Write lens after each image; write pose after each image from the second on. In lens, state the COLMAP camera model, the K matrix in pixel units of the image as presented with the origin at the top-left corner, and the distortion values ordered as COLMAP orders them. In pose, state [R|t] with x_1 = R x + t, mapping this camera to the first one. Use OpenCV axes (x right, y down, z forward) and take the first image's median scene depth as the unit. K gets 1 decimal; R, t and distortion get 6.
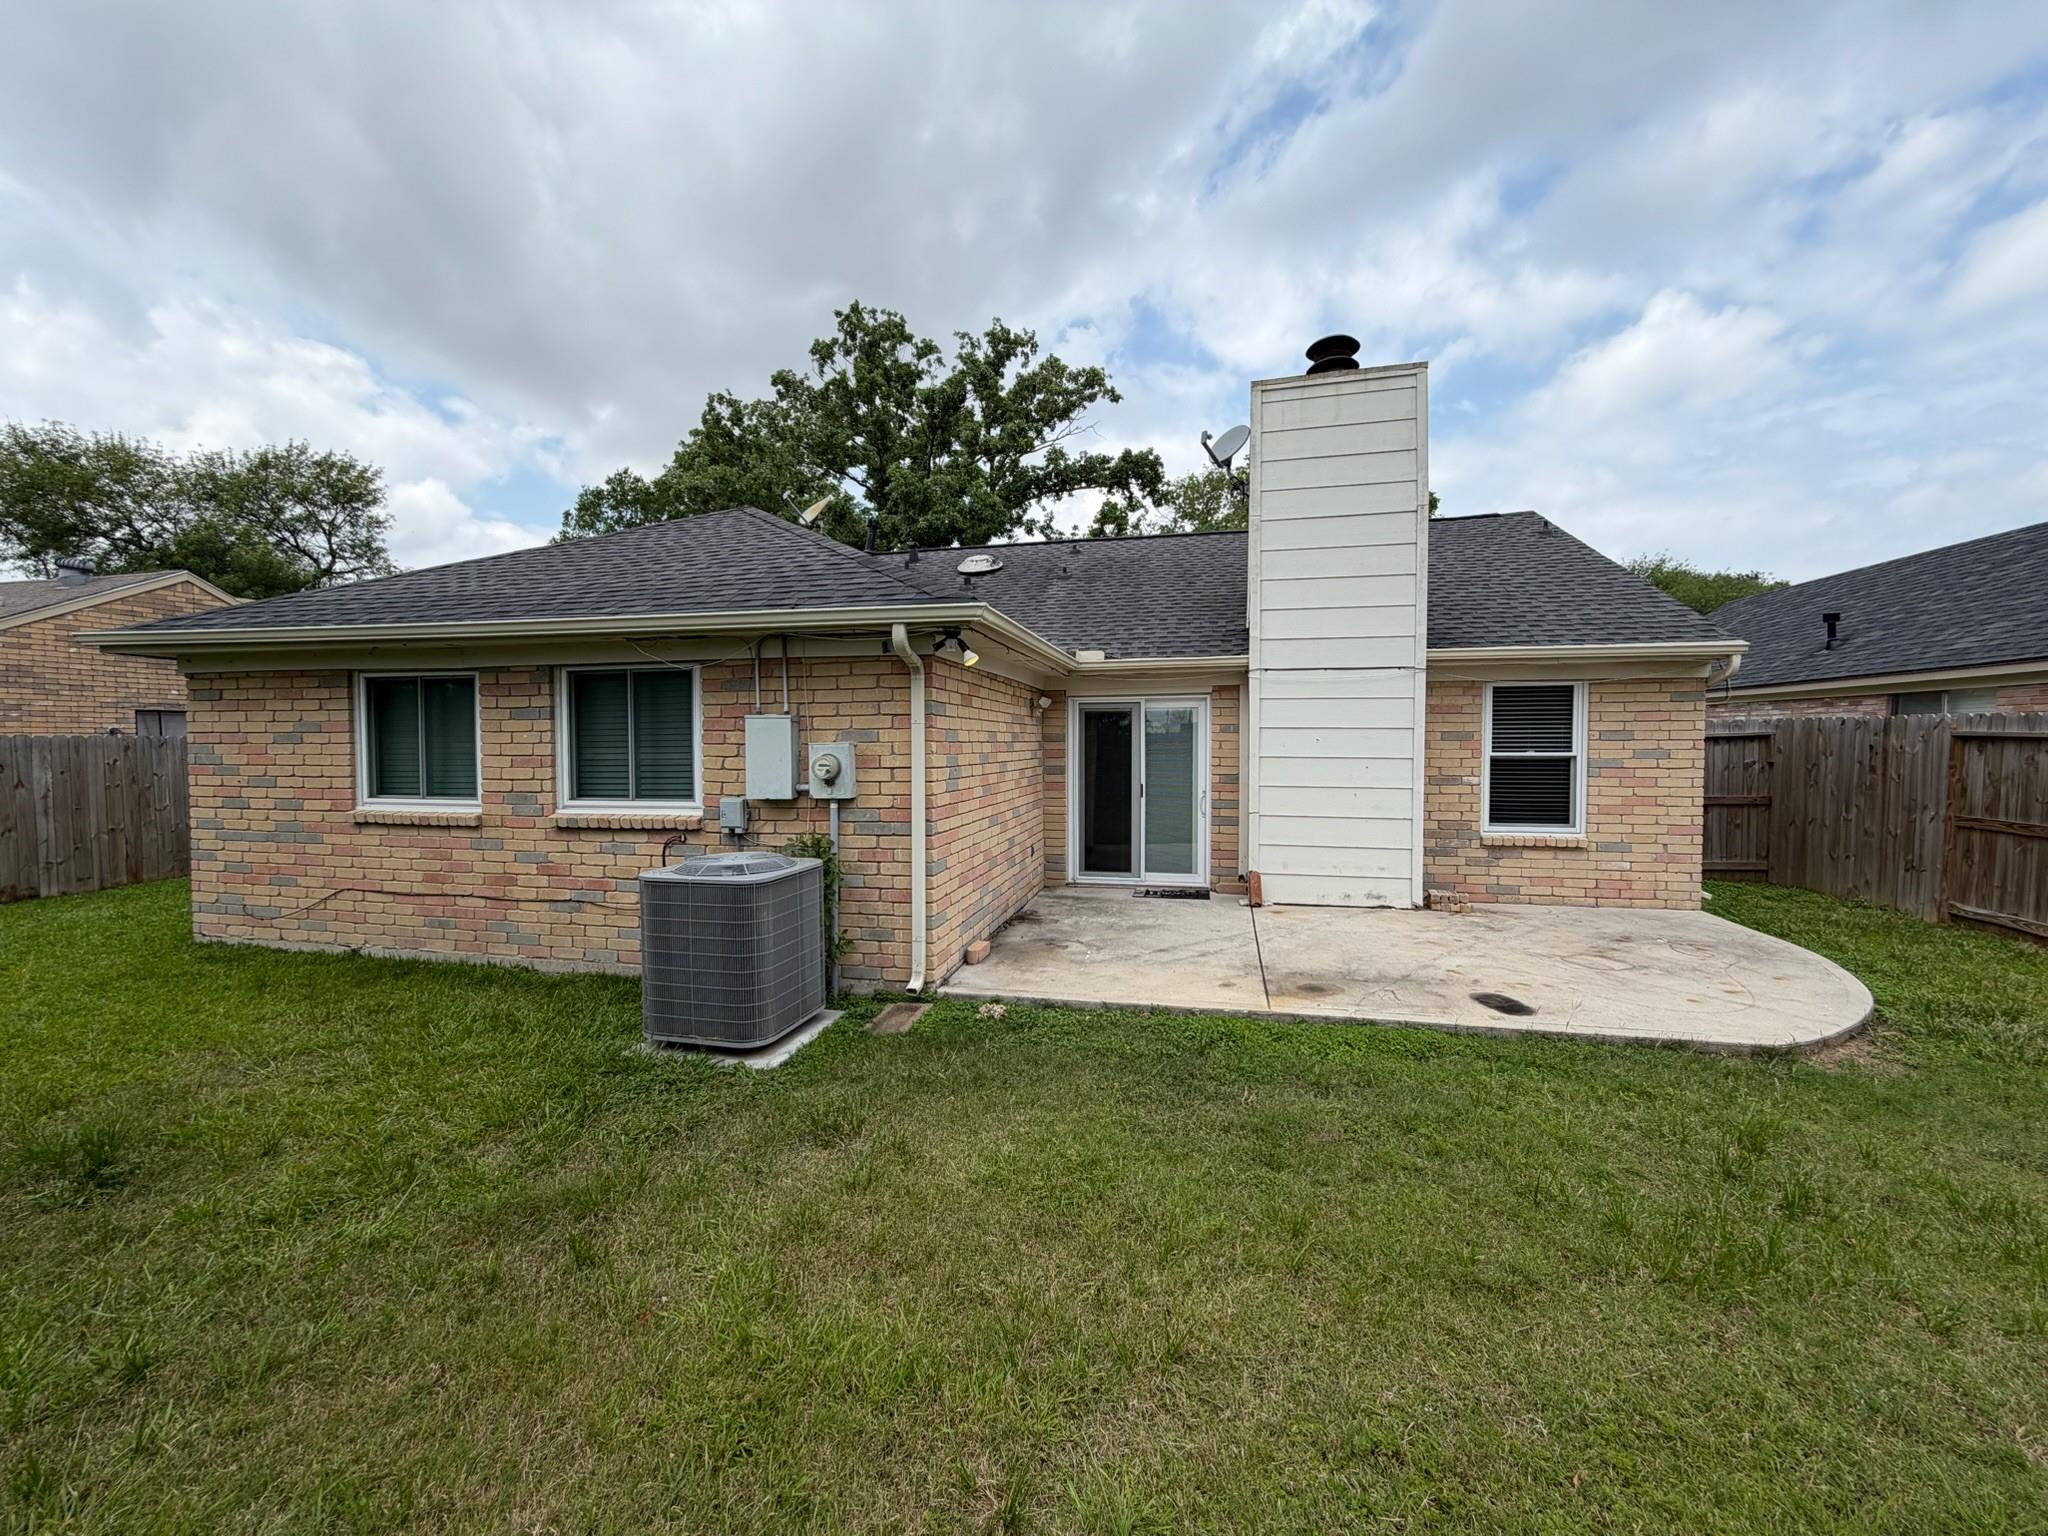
lens RADIAL K [[815.6, 0, 1013.3], [0, 815.6, 769.1], [0, 0, 1]] dist [-0.000847, 0.000522]
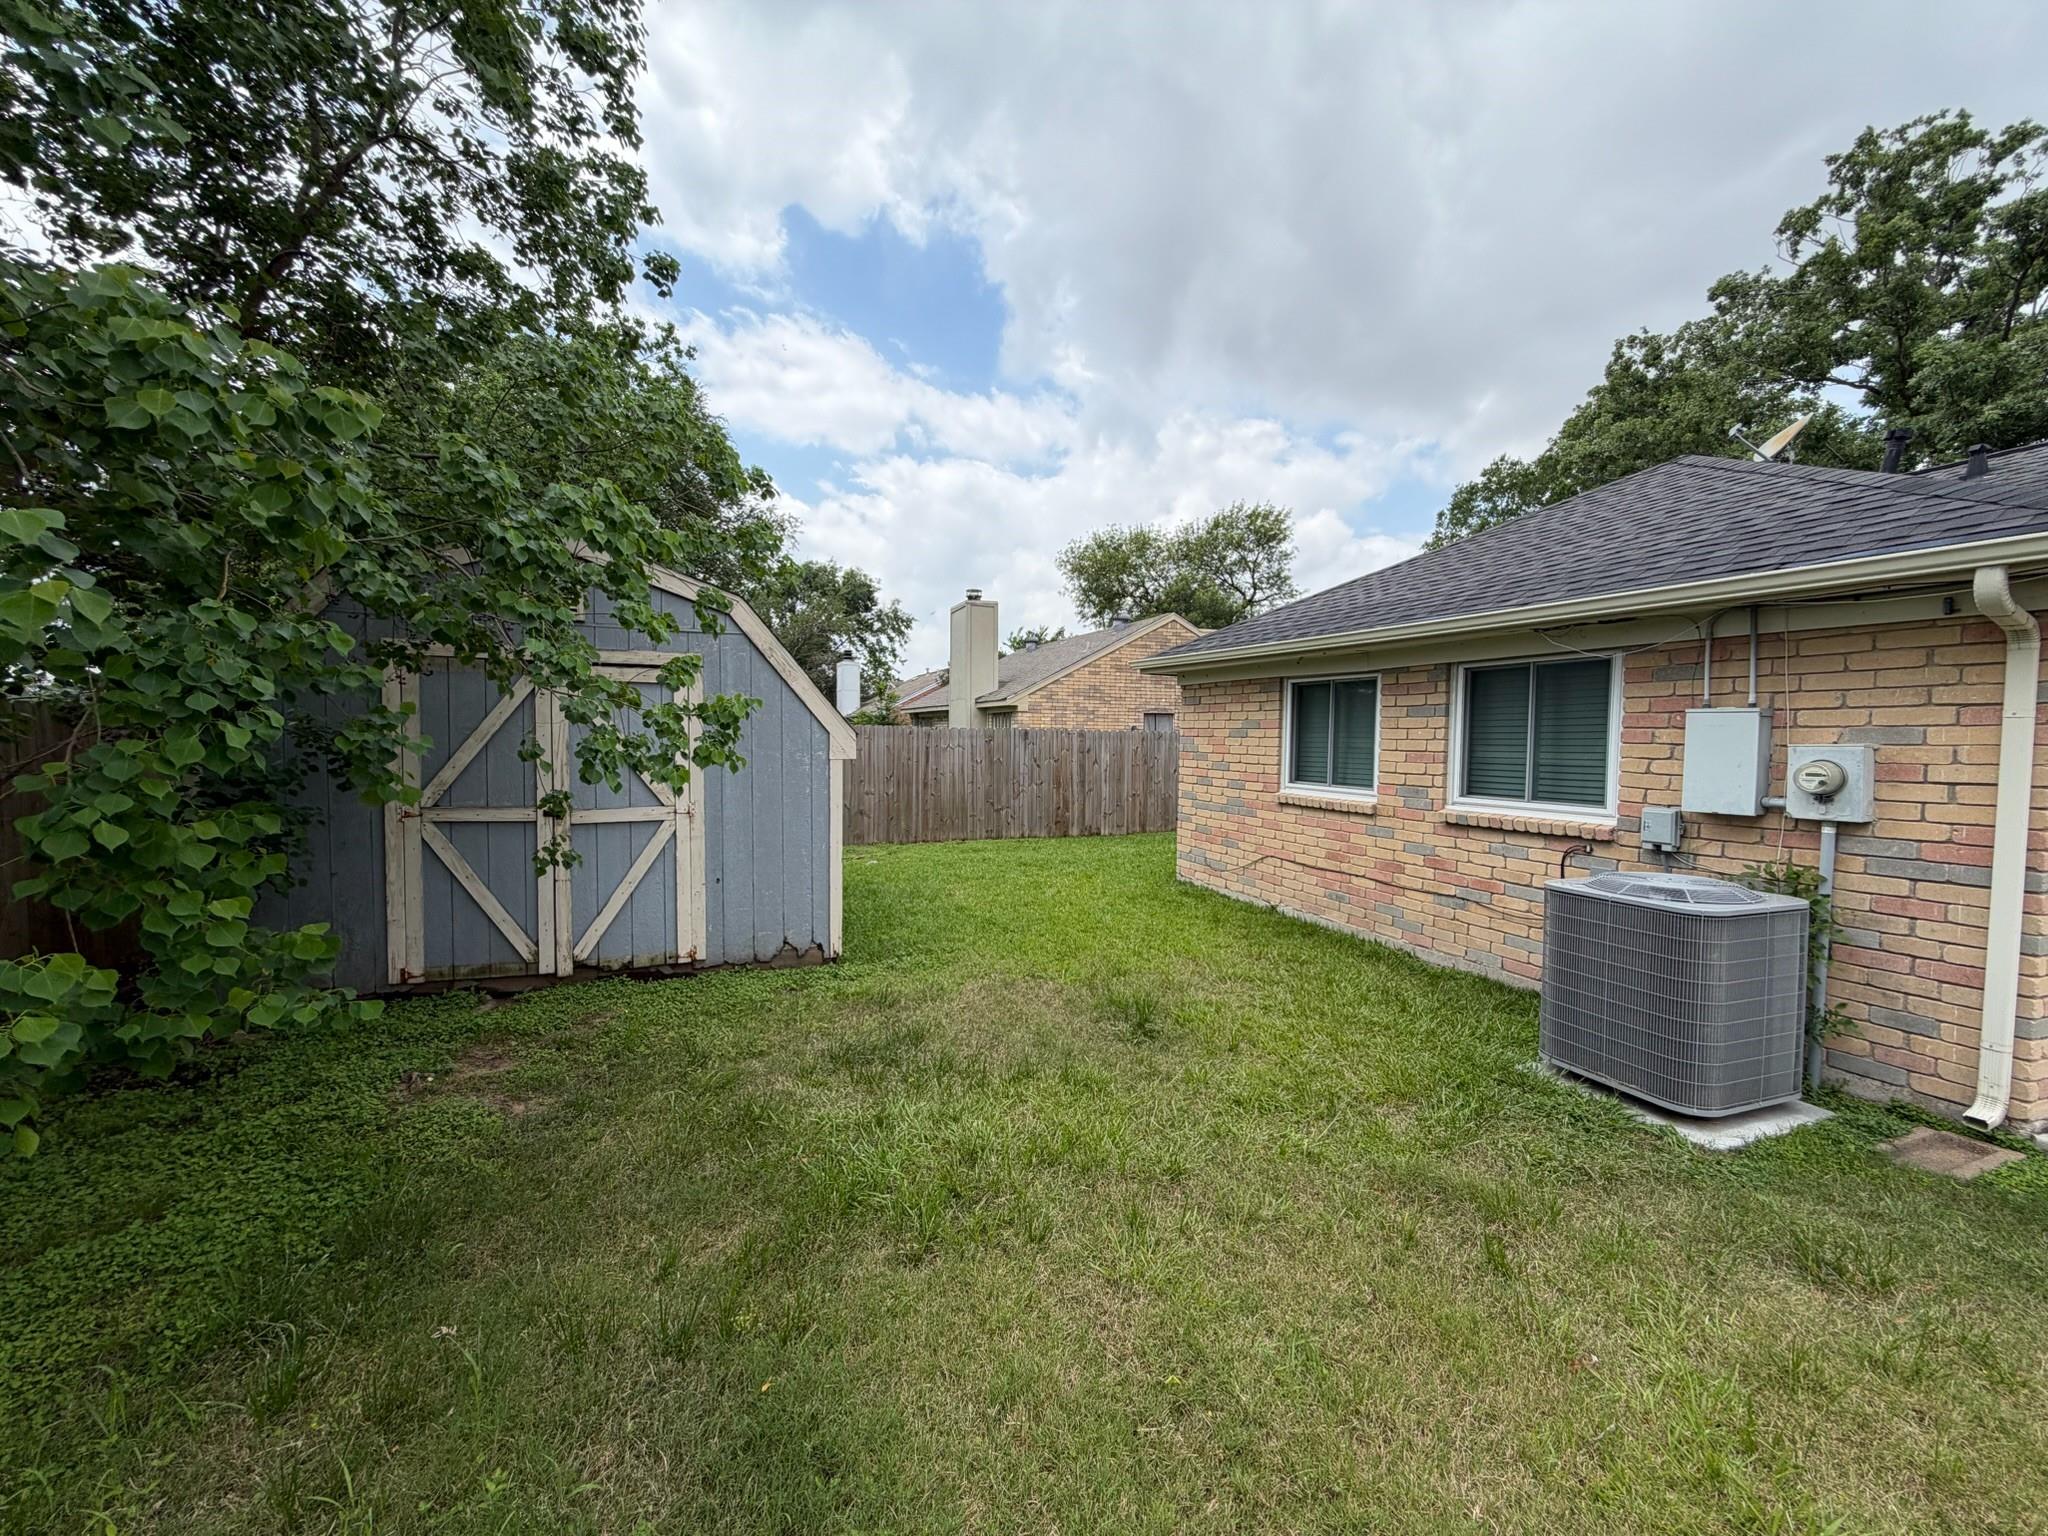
lens RADIAL K [[815.6, 0, 1020.3], [0, 815.6, 771.3], [0, 0, 1]] dist [-0.000847, 0.000522]
pose [[0.572849, 0.046938, -0.818316, -0.034530], [-0.044214, 0.998675, 0.026331, 0.004167], [0.818468, 0.021097, 0.574165, -0.017637]]
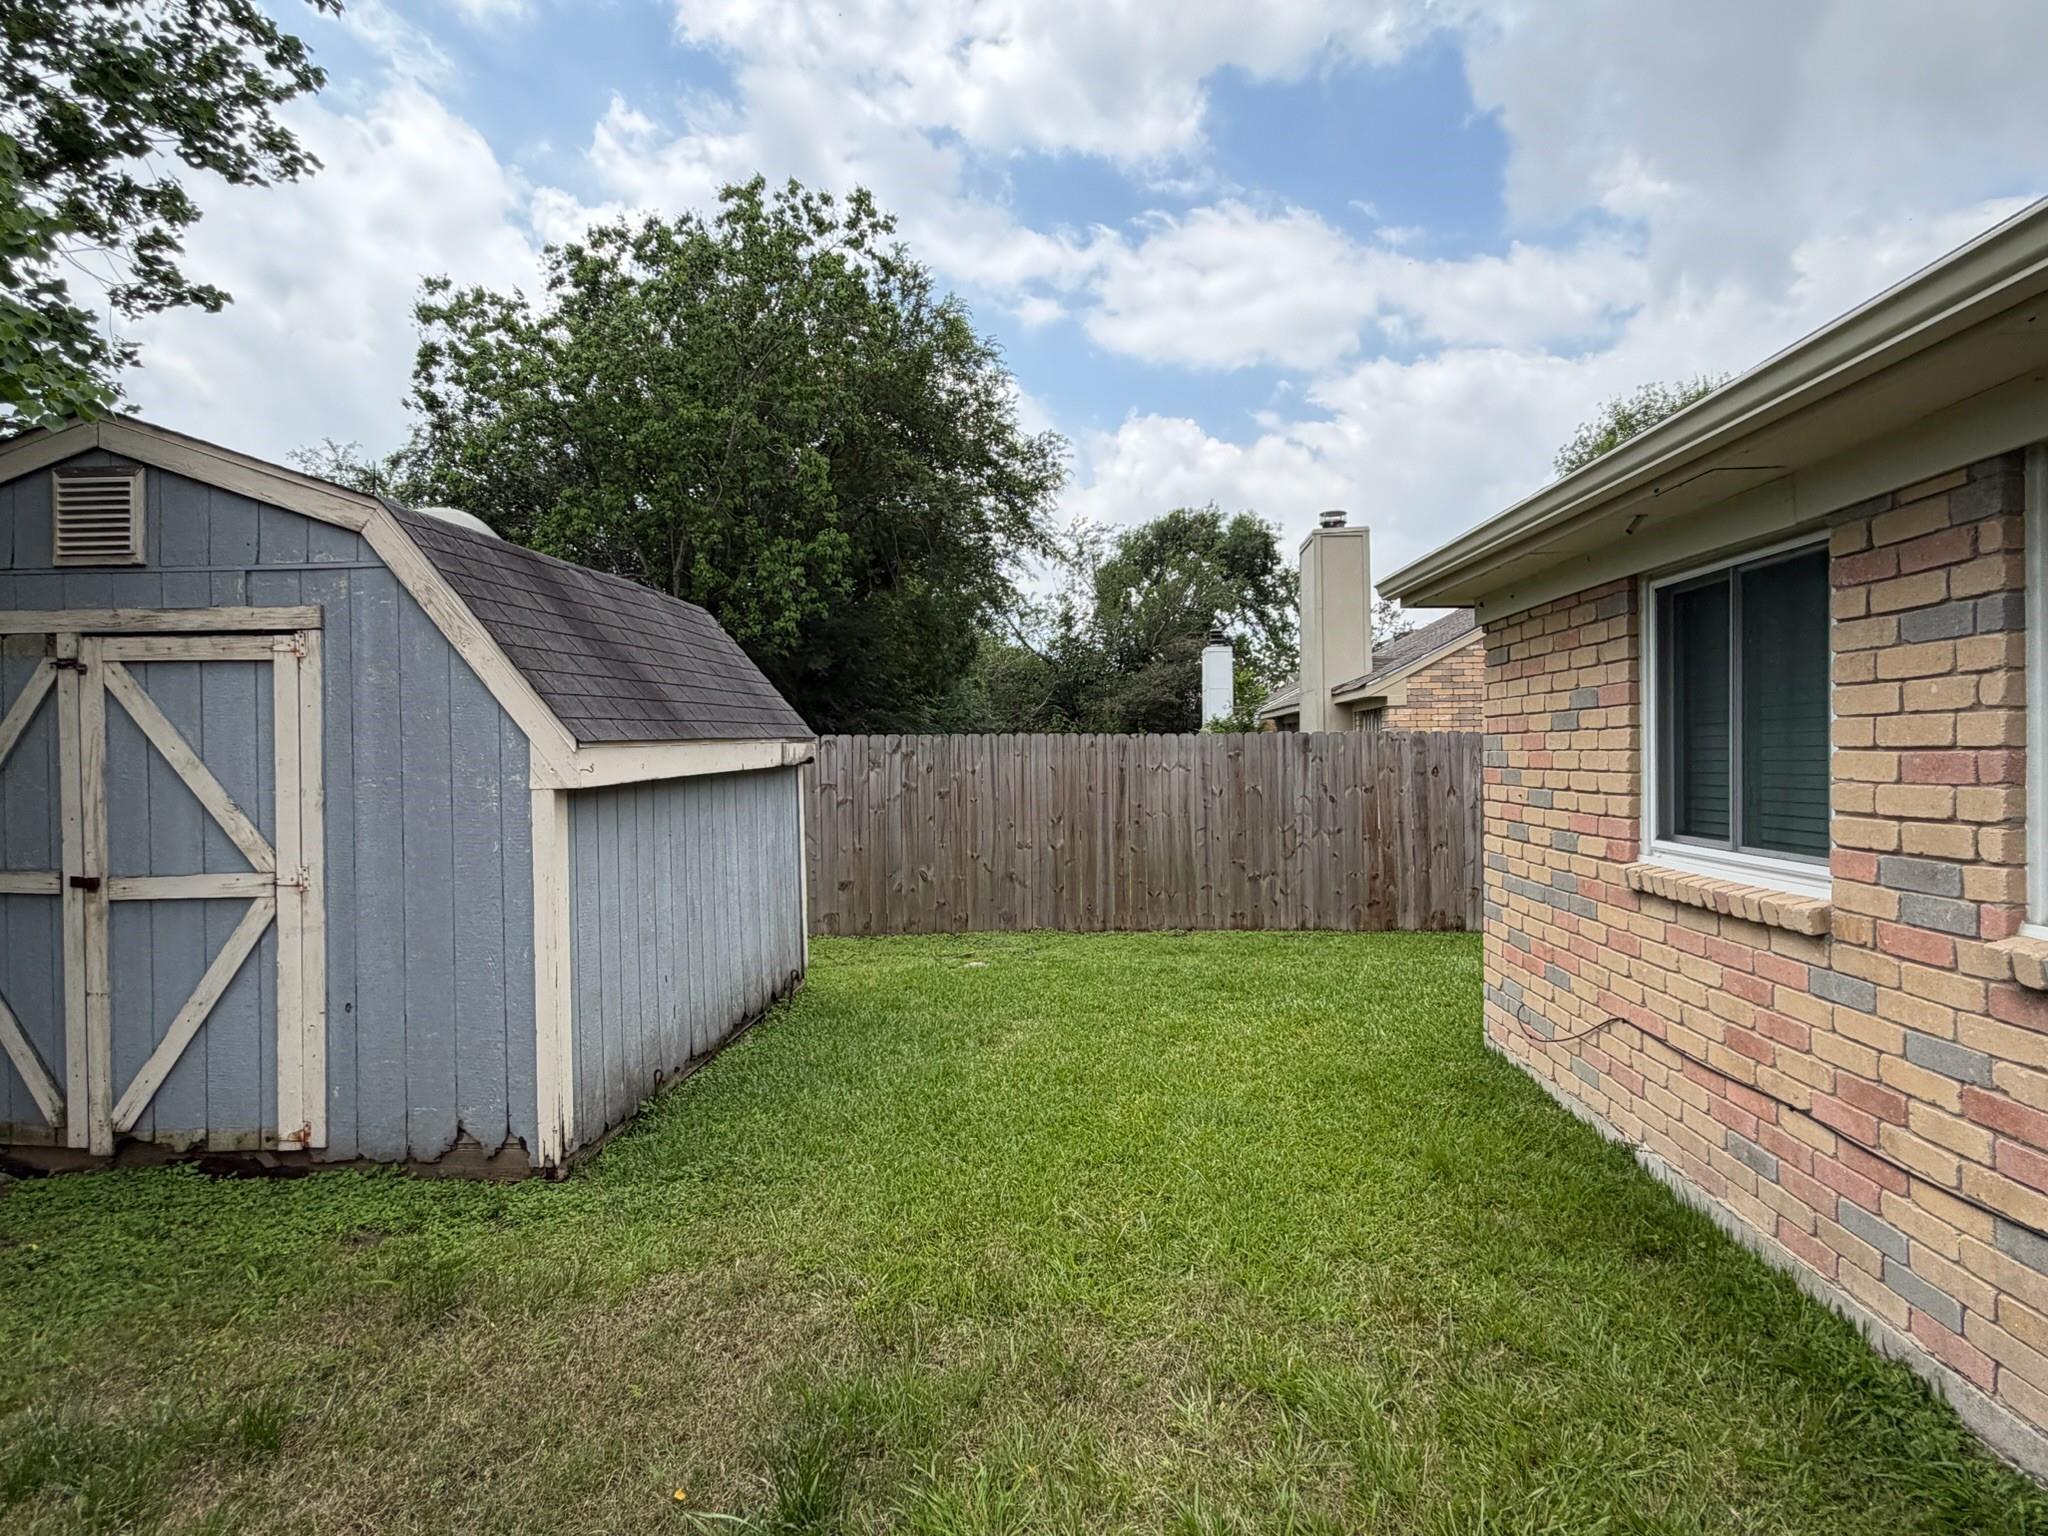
lens RADIAL K [[1116.0, 0, 1079.8], [0, 1116.0, 749.1], [0, 0, 1]] dist [-0.006673, 0.000652]
pose [[0.169246, -0.006343, -0.985553, -0.207250], [-0.027283, 0.999566, -0.011119, -0.001438], [0.985196, 0.028771, 0.168999, 0.574001]]
